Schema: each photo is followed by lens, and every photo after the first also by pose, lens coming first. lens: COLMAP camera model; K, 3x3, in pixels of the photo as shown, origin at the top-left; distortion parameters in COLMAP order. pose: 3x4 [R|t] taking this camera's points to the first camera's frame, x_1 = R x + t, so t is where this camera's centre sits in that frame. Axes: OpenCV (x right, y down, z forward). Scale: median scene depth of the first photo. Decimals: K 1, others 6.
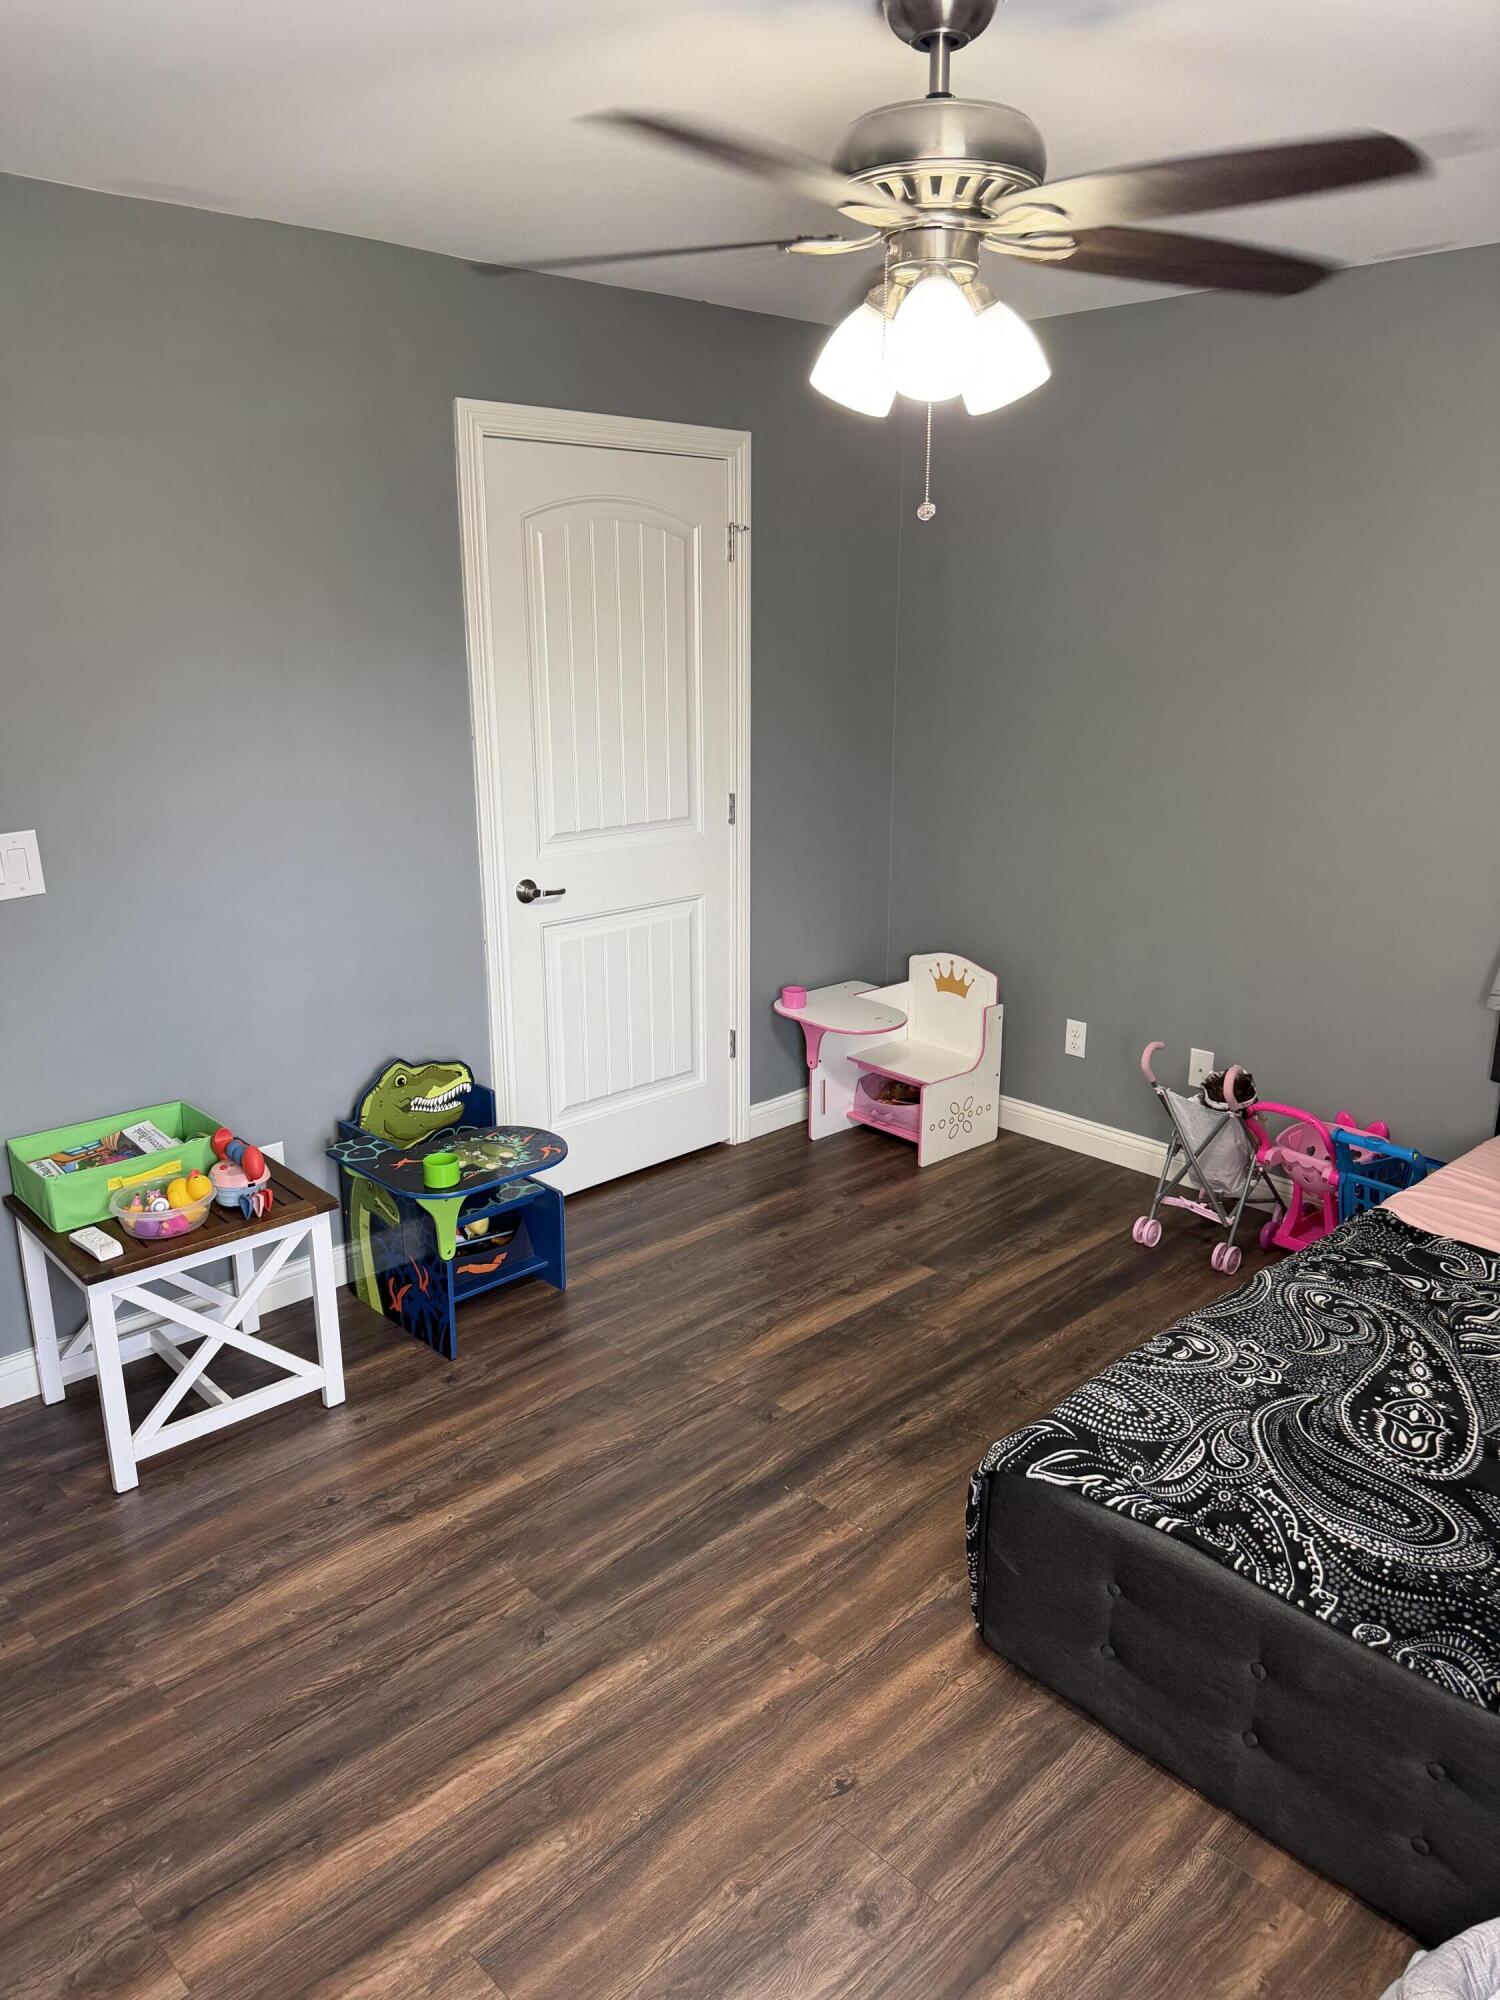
lens RADIAL K [[1422.3, 0, 742.0], [0, 1422.3, 1007.1], [0, 0, 1]] dist [0.009754, -0.004084]
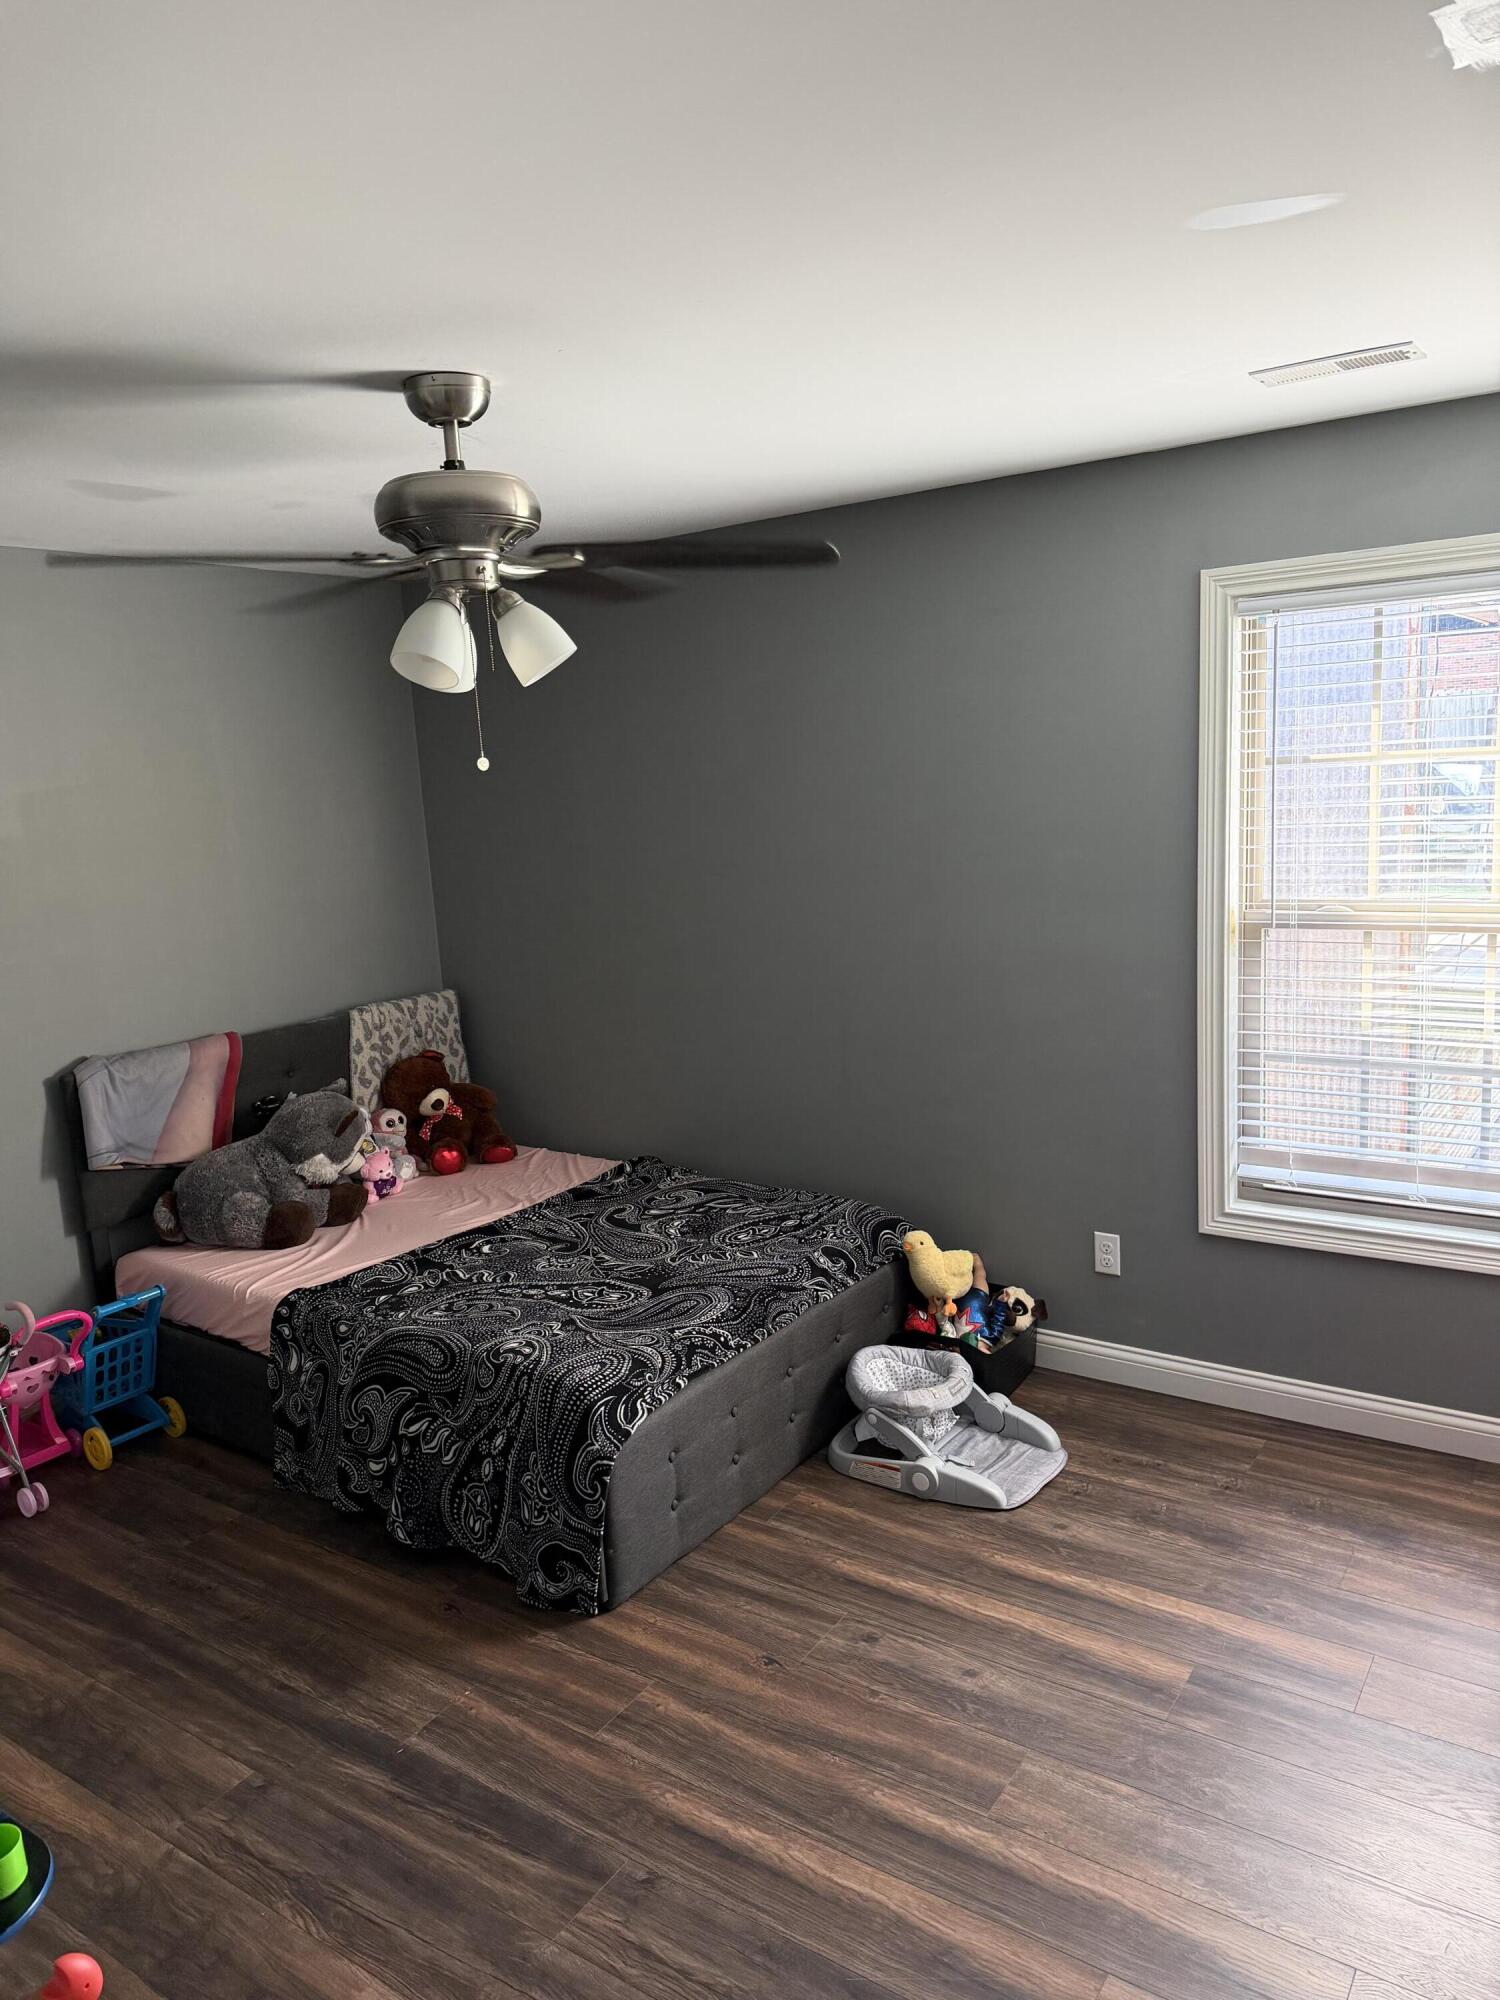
lens RADIAL K [[1422.3, 0, 741.1], [0, 1422.3, 998.6], [0, 0, 1]] dist [0.009754, -0.004084]
pose [[-0.197296, -0.162212, 0.966831, -1.090751], [0.336189, 0.915218, 0.222157, -0.327797], [-0.920897, 0.368868, -0.126035, 0.929780]]
